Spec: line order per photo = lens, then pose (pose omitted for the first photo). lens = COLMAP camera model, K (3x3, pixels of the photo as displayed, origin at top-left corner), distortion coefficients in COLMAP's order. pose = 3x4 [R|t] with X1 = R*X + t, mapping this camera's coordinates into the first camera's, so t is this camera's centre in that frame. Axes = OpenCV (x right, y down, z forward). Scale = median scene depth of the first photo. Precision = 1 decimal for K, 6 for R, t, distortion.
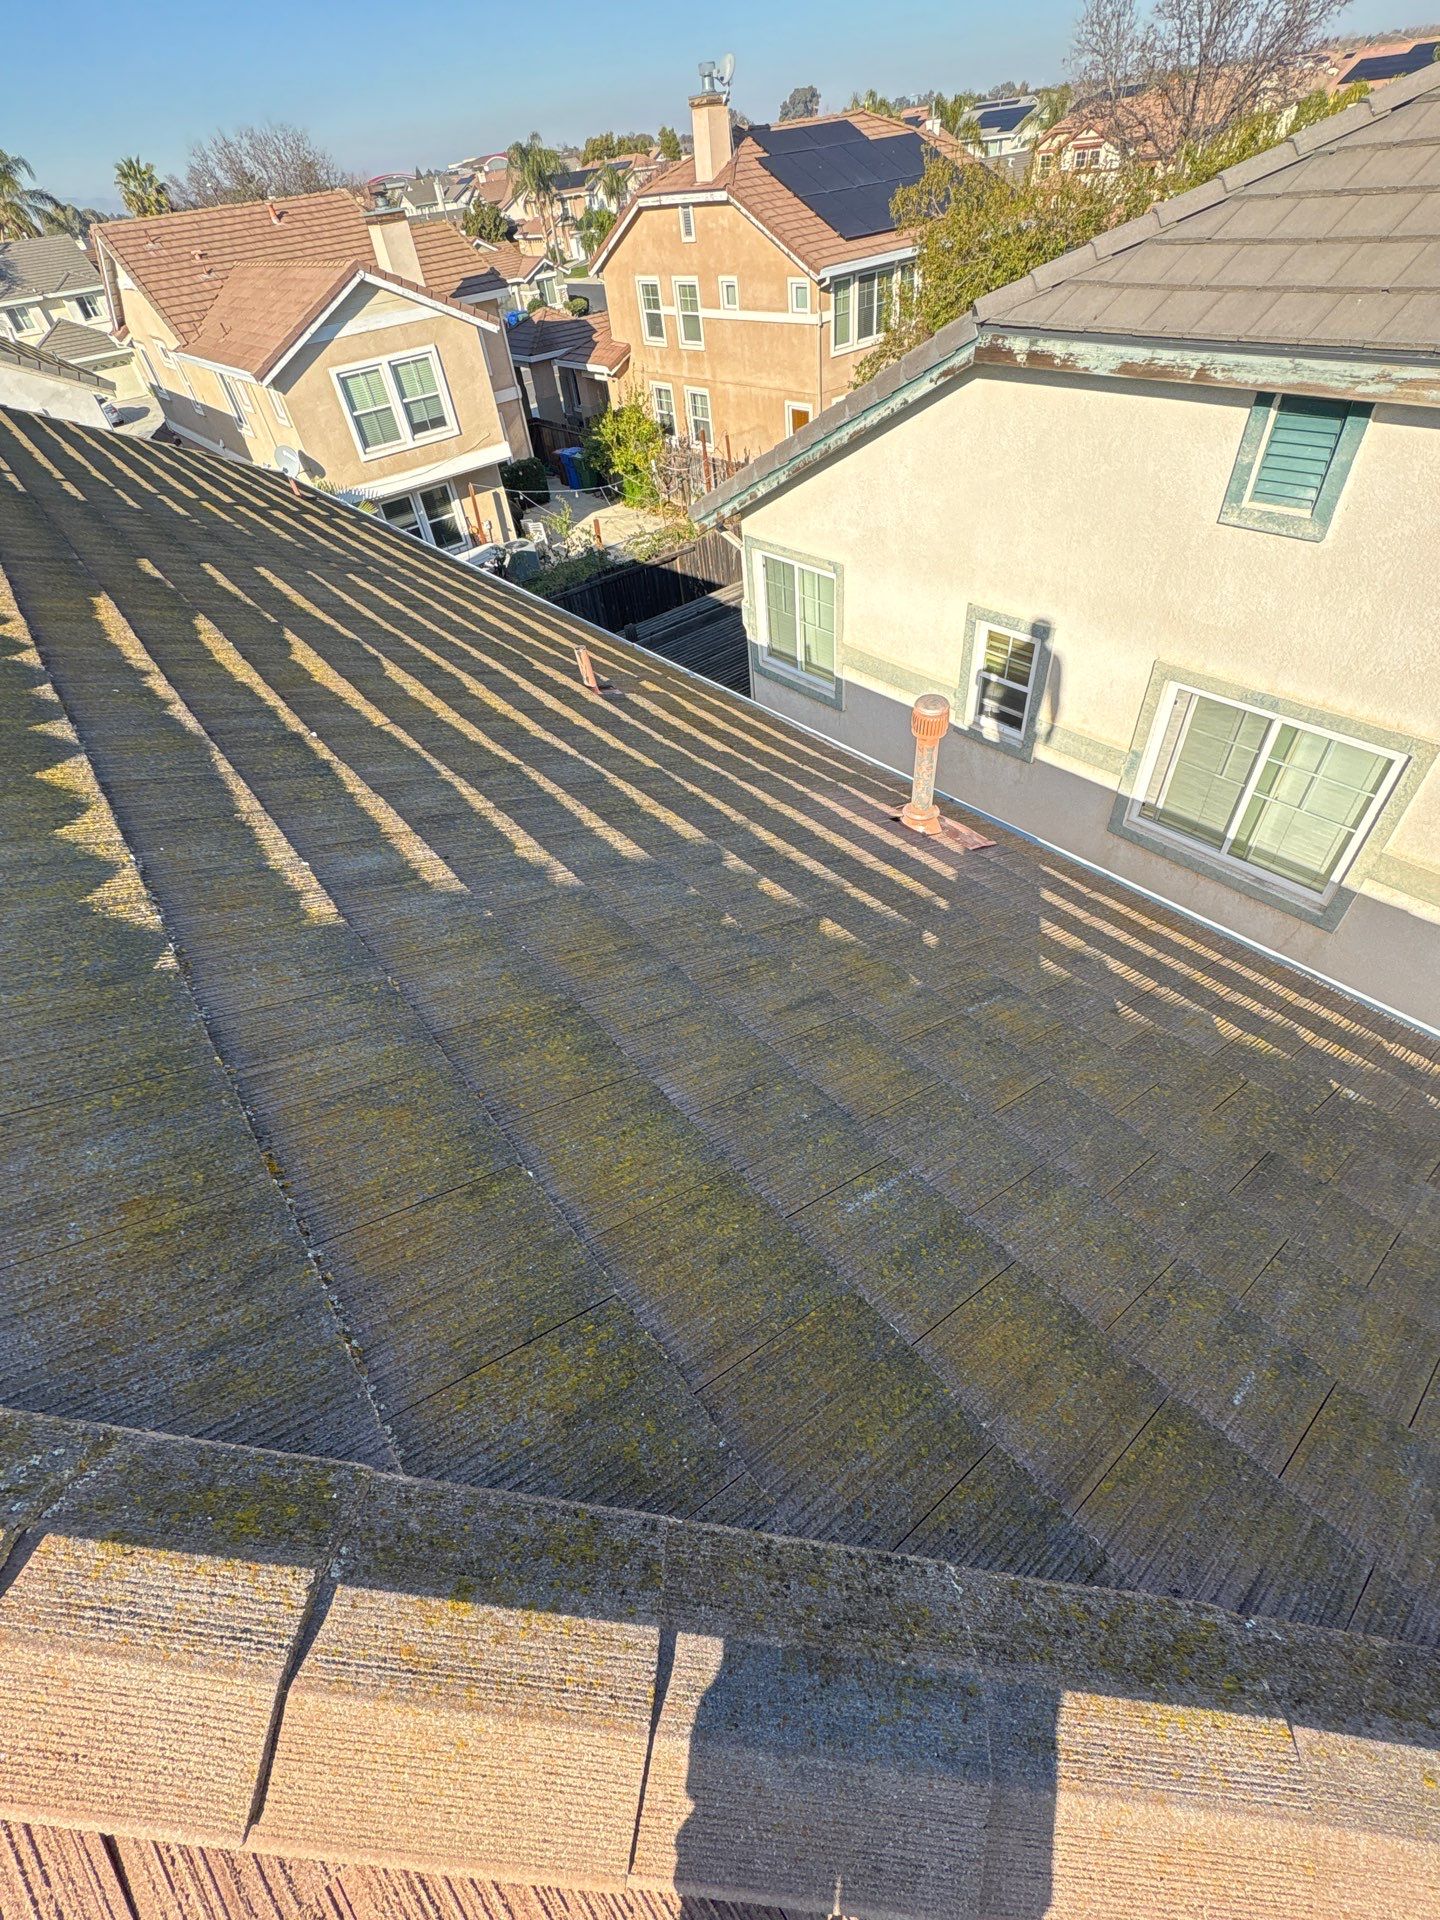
lens RADIAL K [[823.5, 0, 722.5], [0, 823.5, 959.4], [0, 0, 1]] dist [0.000888, 0.000142]
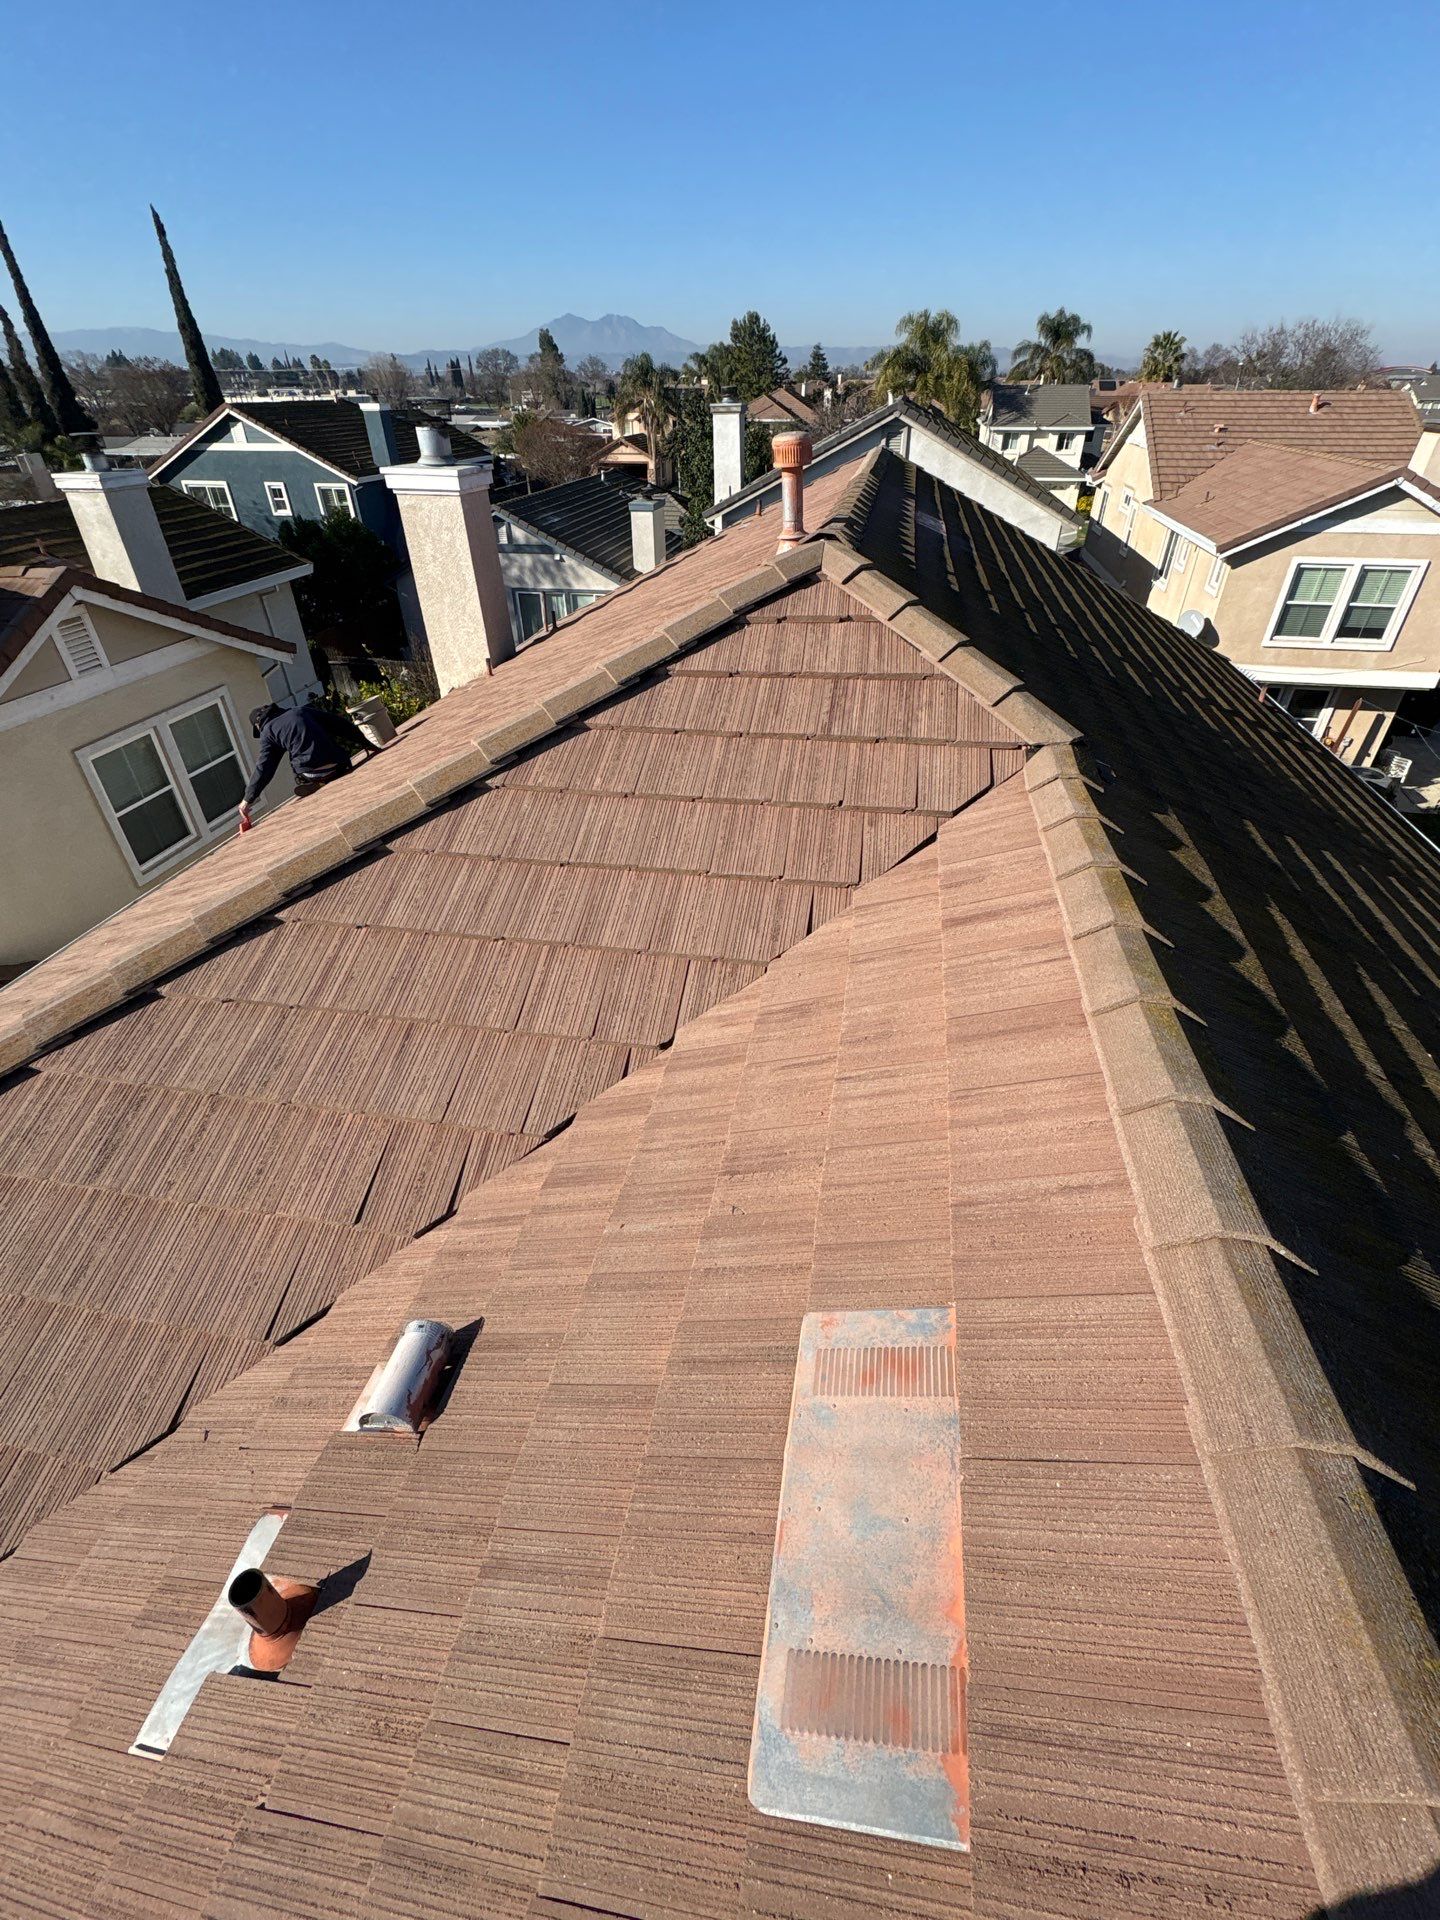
lens RADIAL K [[823.5, 0, 722.5], [0, 823.5, 959.4], [0, 0, 1]] dist [0.000888, 0.000142]
pose [[0.640922, 0.519060, -0.565505, -0.396524], [-0.583232, 0.808270, 0.080873, -0.089634], [0.499059, 0.277987, 0.820770, 0.032179]]
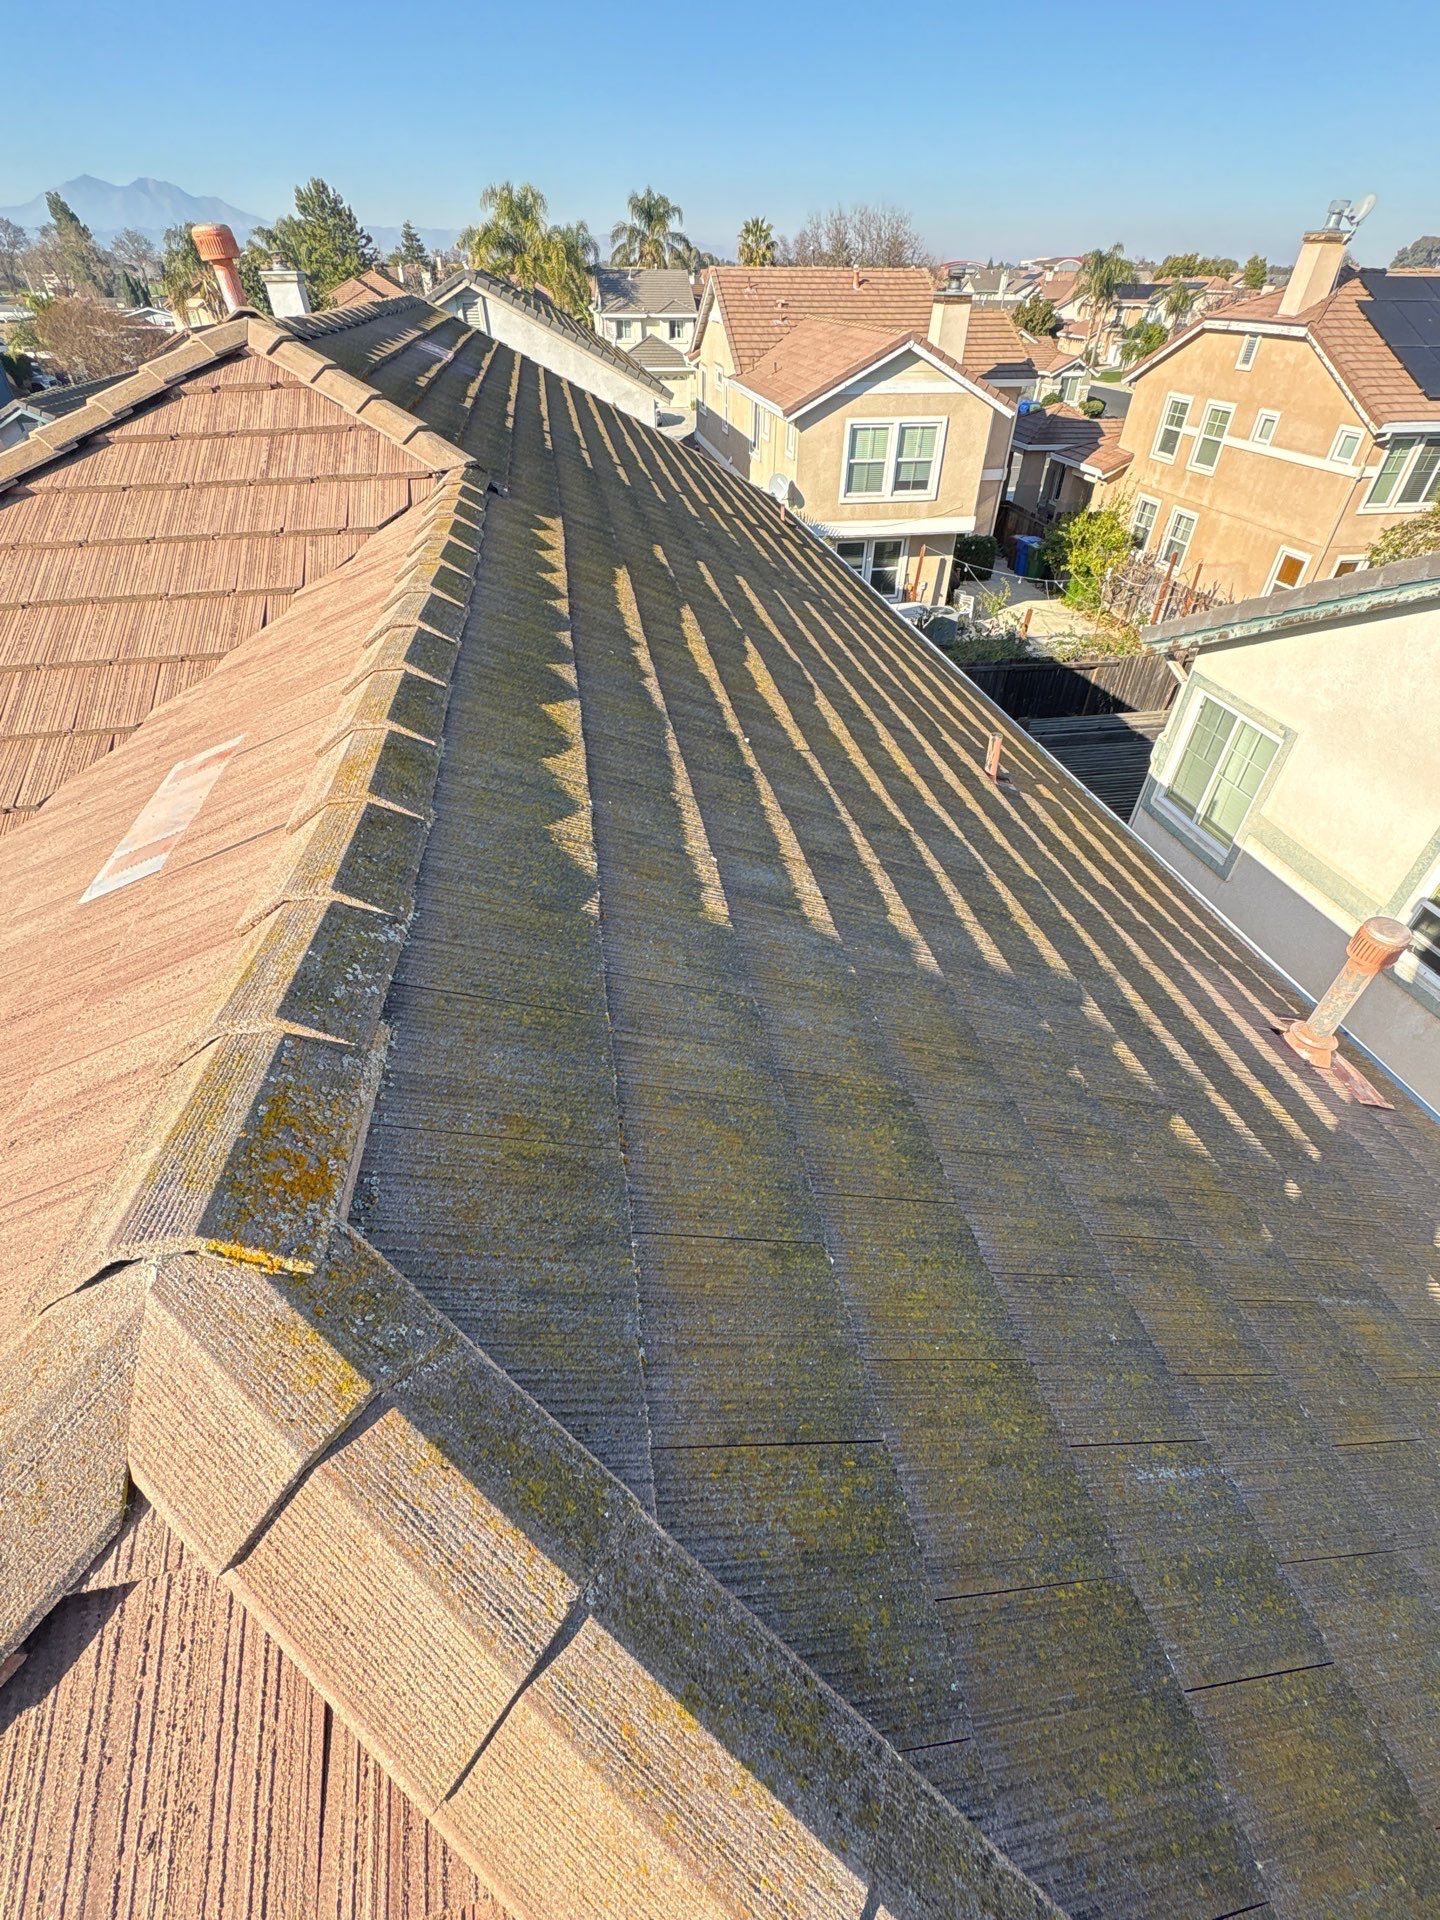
lens RADIAL K [[823.5, 0, 722.5], [0, 823.5, 959.4], [0, 0, 1]] dist [0.000888, 0.000142]
pose [[0.869920, 0.392046, -0.299232, -0.047156], [-0.409734, 0.912196, 0.003965, -0.002607], [0.274513, 0.119156, 0.954172, 0.002401]]
